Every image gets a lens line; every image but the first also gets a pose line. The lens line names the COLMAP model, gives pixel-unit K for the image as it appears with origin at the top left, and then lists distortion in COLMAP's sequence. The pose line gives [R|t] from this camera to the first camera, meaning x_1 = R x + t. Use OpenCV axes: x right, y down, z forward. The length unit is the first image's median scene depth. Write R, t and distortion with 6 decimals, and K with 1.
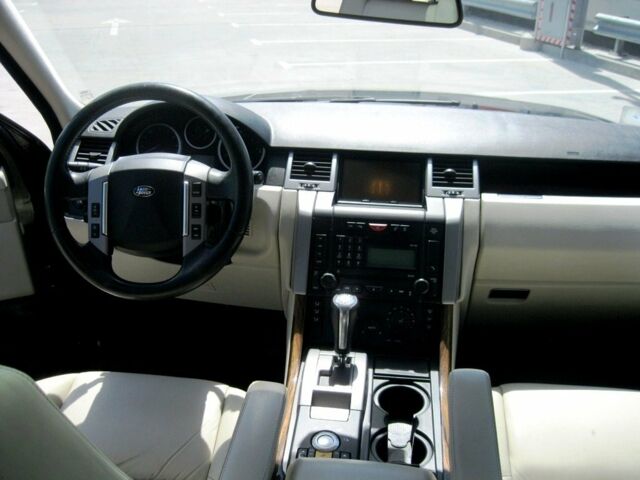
lens RADIAL K [[653.3, 0, 320.0], [0, 653.3, 240.0], [0, 0, 1]] dist [-0.124843, 0.053225]
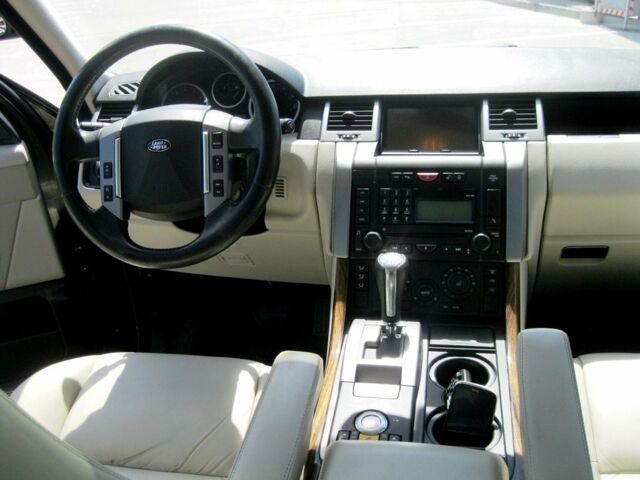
lens RADIAL K [[653.3, 0, 320.0], [0, 653.3, 240.0], [0, 0, 1]] dist [-0.124843, 0.053225]
pose [[0.994658, -0.038990, -0.095576, 0.025678], [0.039505, 0.999213, 0.003500, 0.055606], [0.095364, -0.007257, 0.995416, 0.126651]]
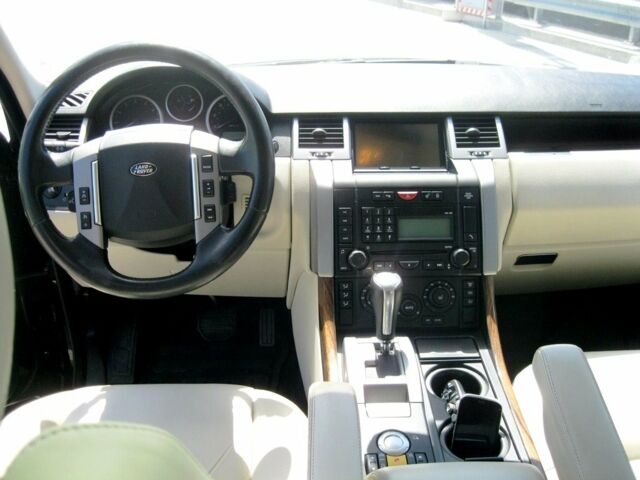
lens RADIAL K [[647.7, 0, 320.0], [0, 647.7, 240.0], [0, 0, 1]] dist [-0.108864, -0.003908]
pose [[0.990987, -0.071342, 0.113378, -0.135521], [0.068151, 0.997169, 0.031779, 0.004937], [-0.115324, -0.023765, 0.993044, 0.132607]]
